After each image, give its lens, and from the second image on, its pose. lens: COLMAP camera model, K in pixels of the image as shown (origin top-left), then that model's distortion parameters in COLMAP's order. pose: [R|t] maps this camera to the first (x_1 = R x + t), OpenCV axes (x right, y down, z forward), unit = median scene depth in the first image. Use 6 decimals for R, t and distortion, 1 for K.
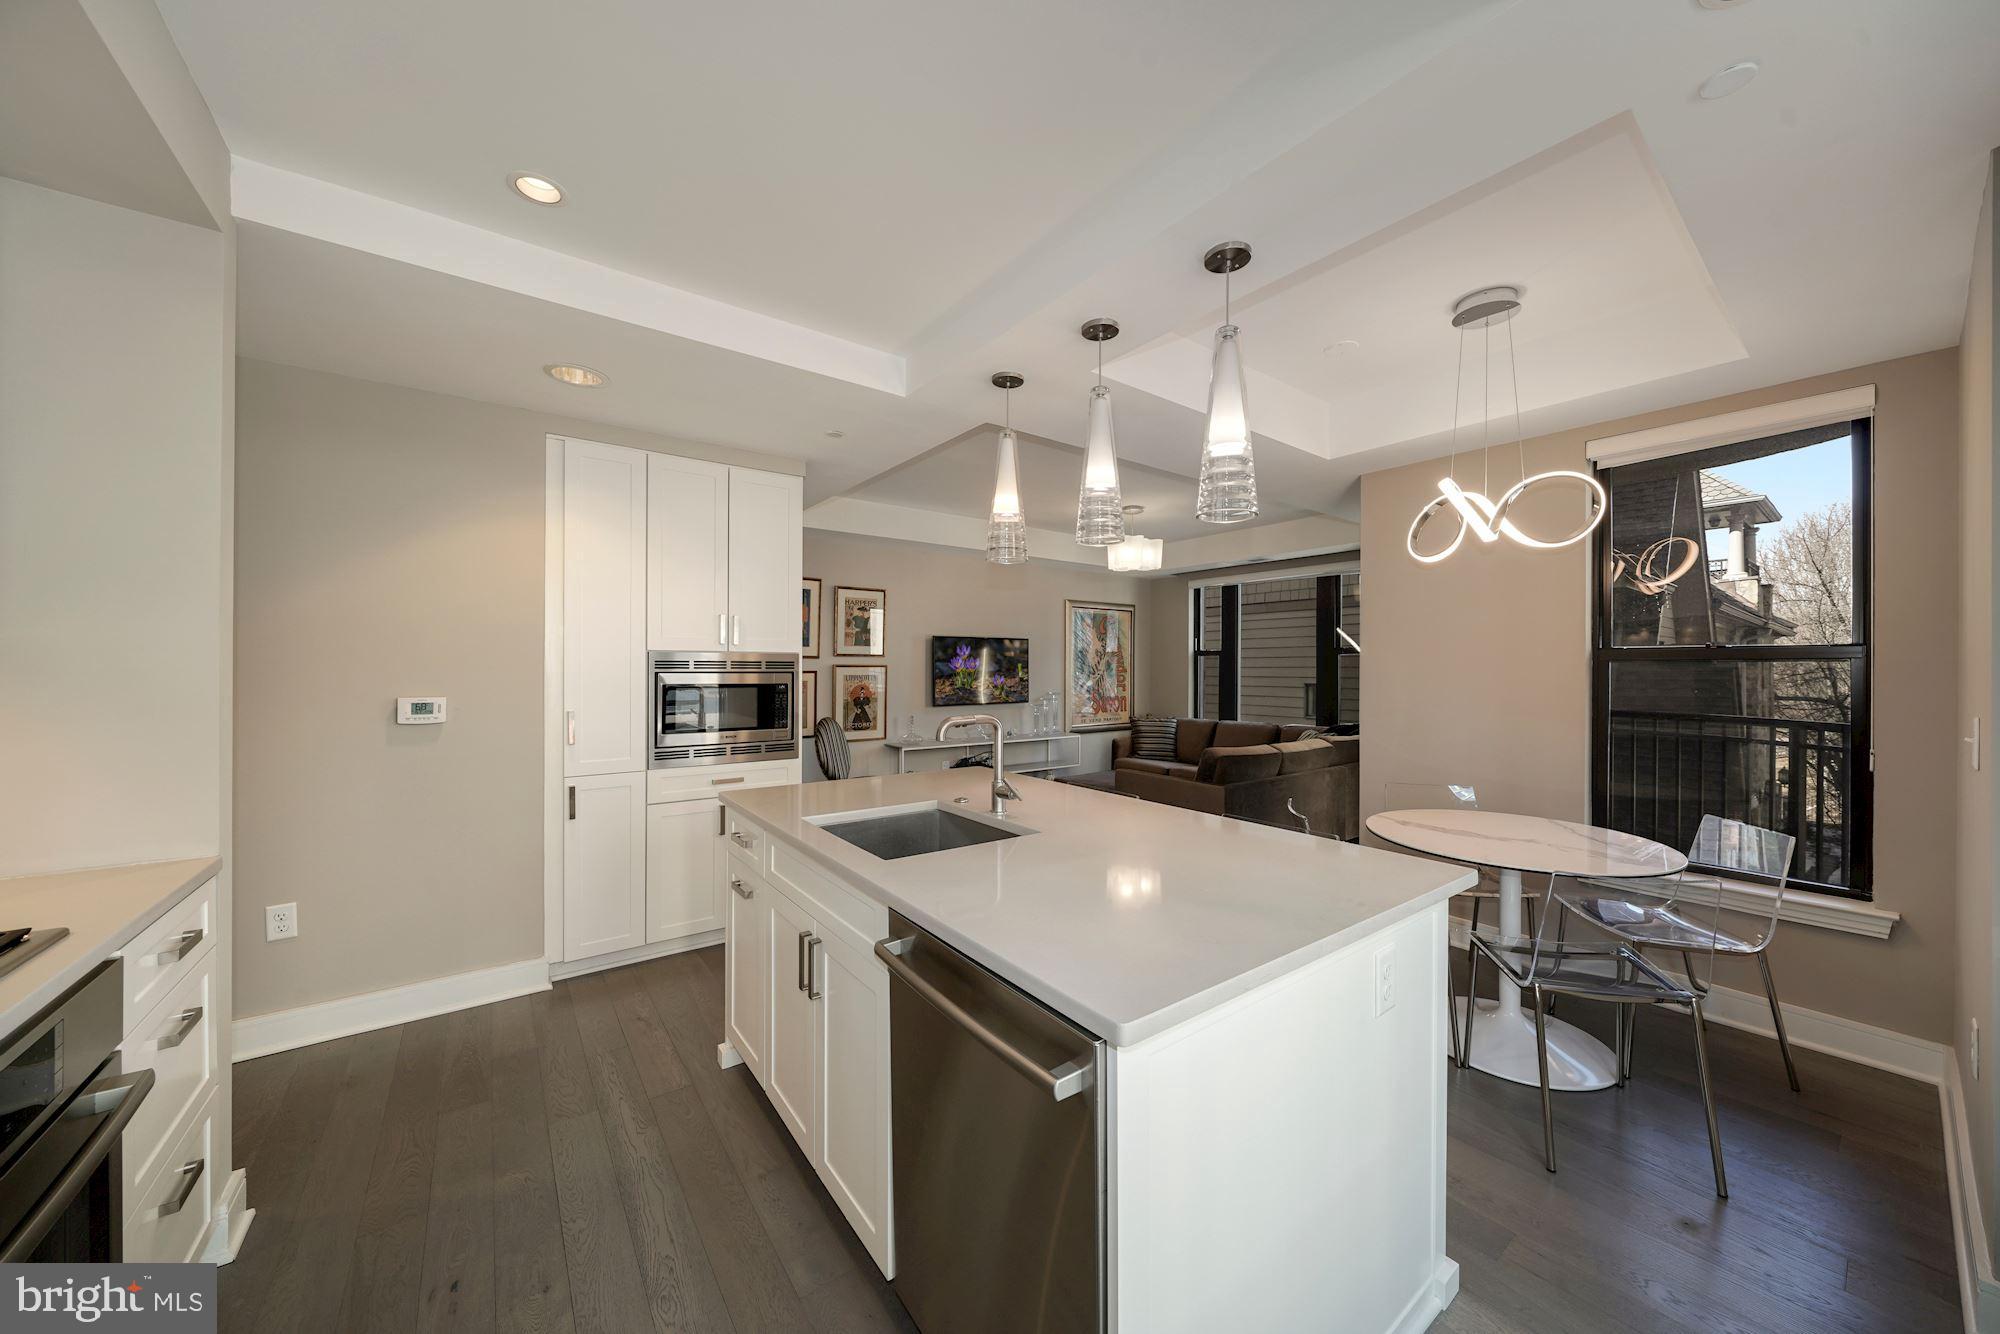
lens RADIAL K [[694.1, 0, 1009.6], [0, 694.1, 665.0], [0, 0, 1]] dist [-0.009167, 0.001061]
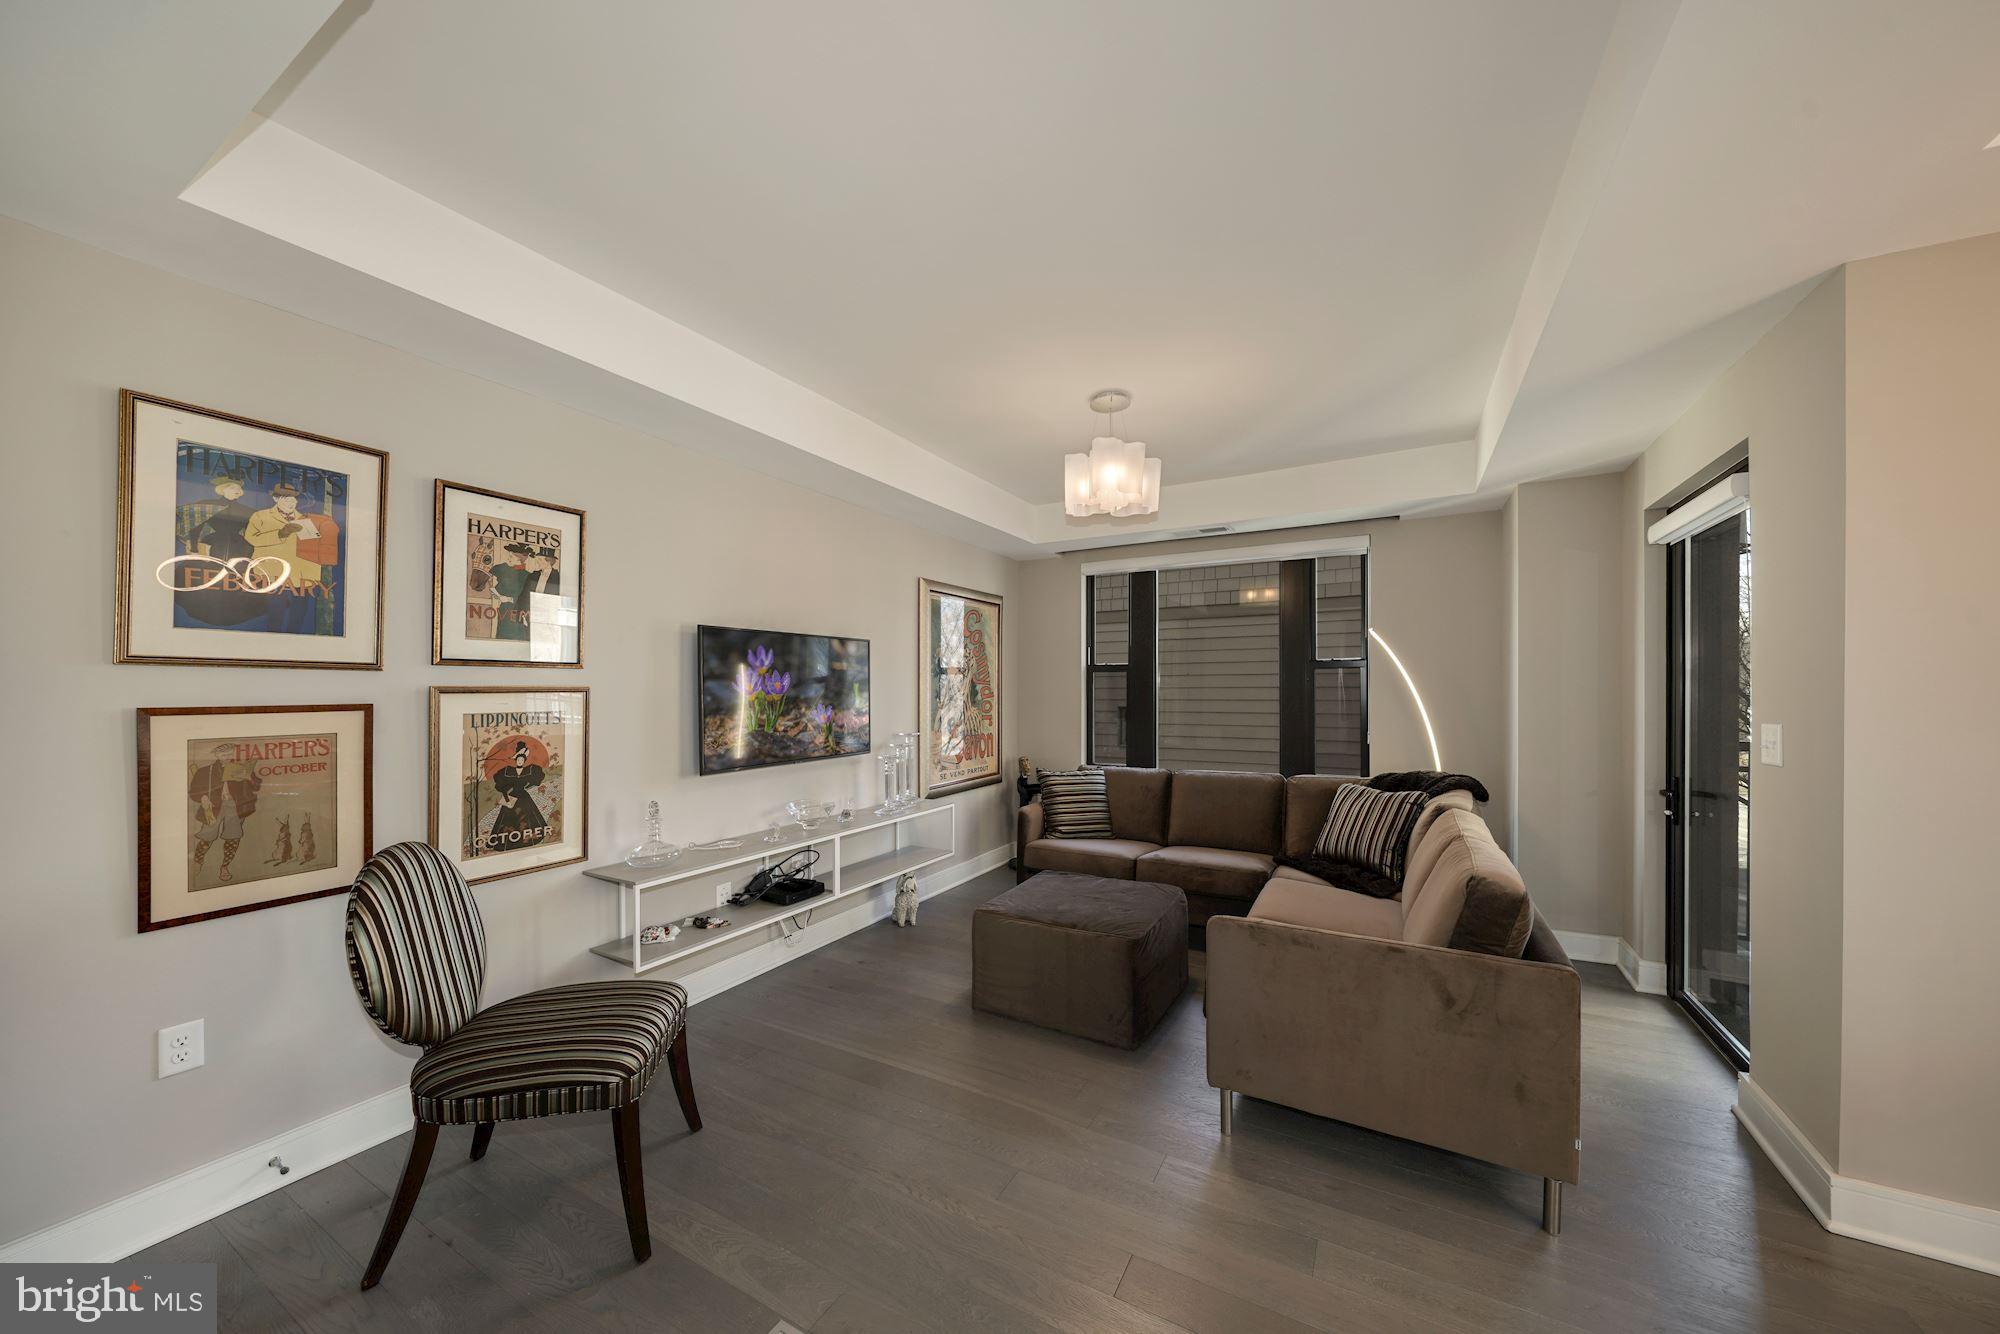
lens RADIAL K [[694.1, 0, 1001.0], [0, 694.1, 688.9], [0, 0, 1]] dist [-0.009167, 0.001061]
pose [[0.918849, -0.006201, 0.394560, -0.180650], [0.005206, 0.999980, 0.003593, 0.001392], [-0.394574, -0.001247, 0.918863, 0.823886]]
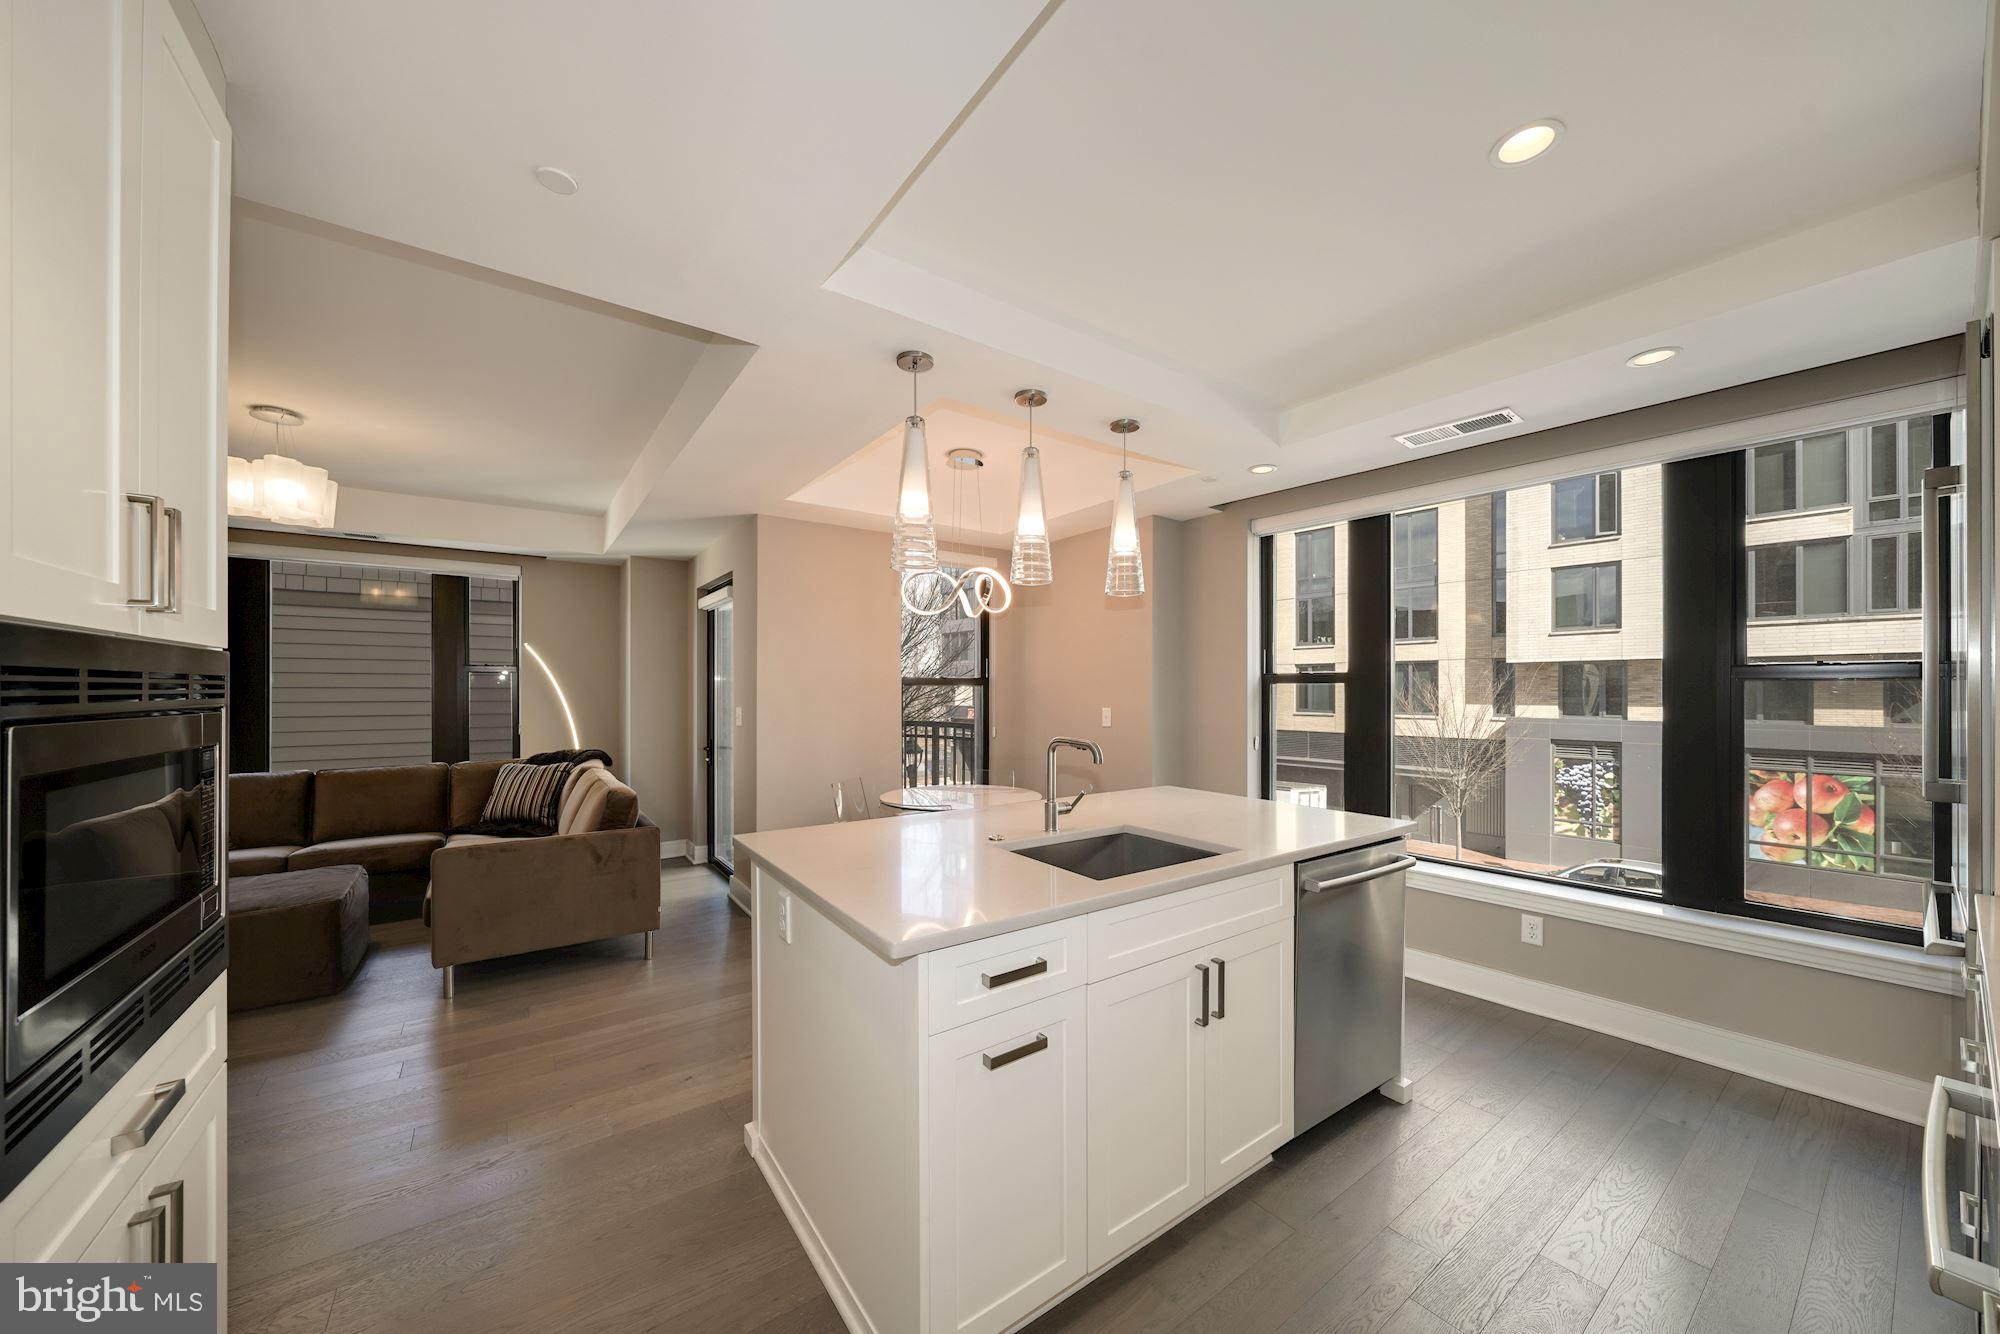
lens RADIAL K [[694.1, 0, 1017.0], [0, 694.1, 693.0], [0, 0, 1]] dist [-0.009167, 0.001061]
pose [[0.008503, -0.006855, 0.999940, -0.595890], [-0.003063, 0.999972, 0.006881, 0.001533], [-0.999959, -0.003121, 0.008482, 0.593299]]
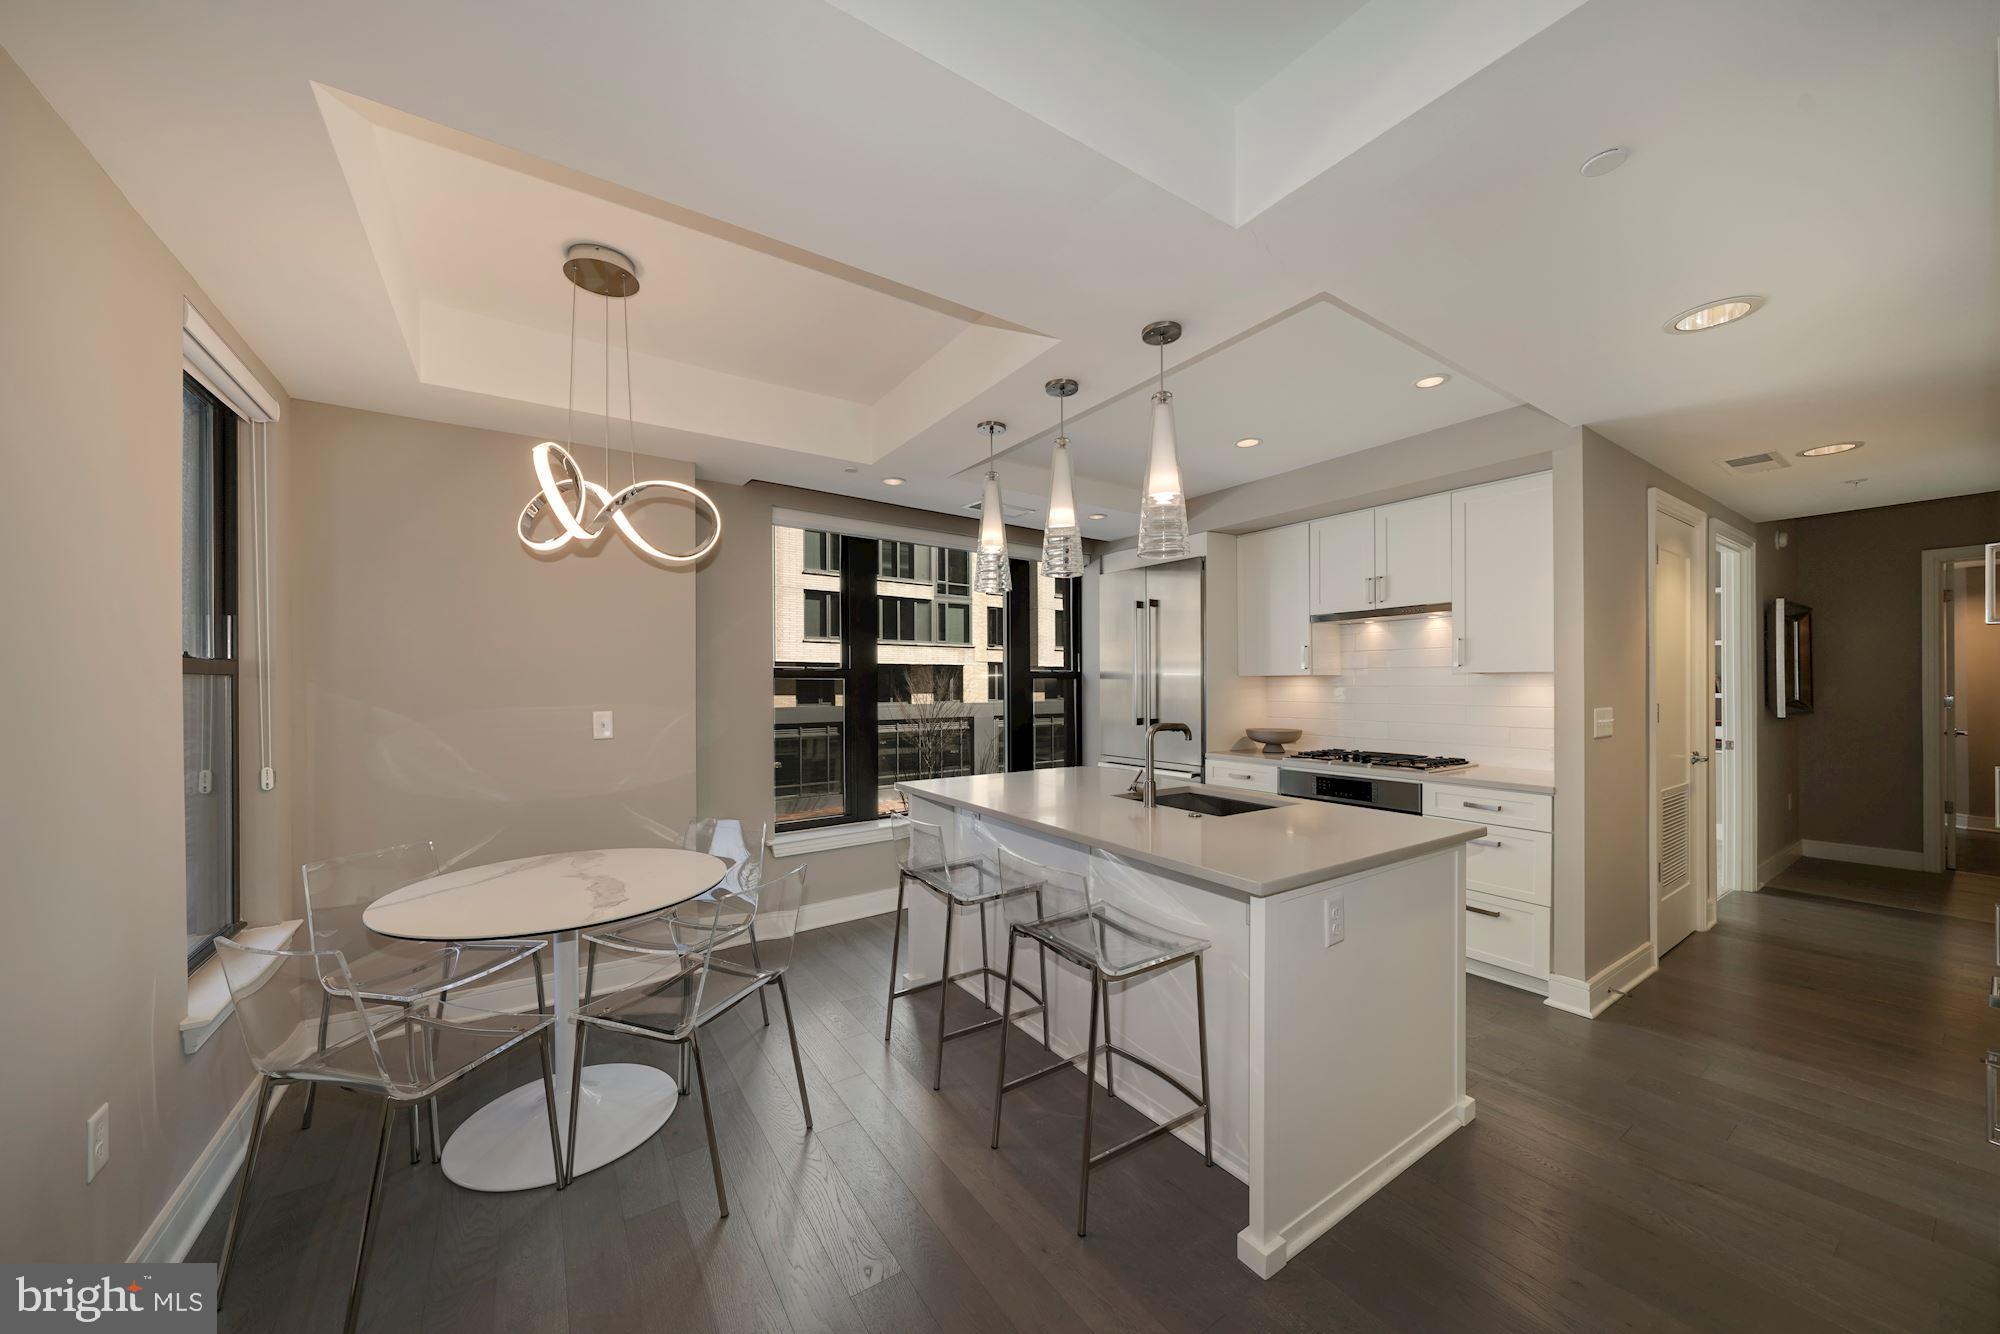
lens RADIAL K [[694.1, 0, 1020.0], [0, 694.1, 678.6], [0, 0, 1]] dist [-0.009167, 0.001061]
pose [[-0.997929, -0.000784, 0.064318, 0.064682], [-0.001213, 0.999977, -0.006629, -0.000689], [-0.064312, -0.006693, -0.997907, 1.242313]]
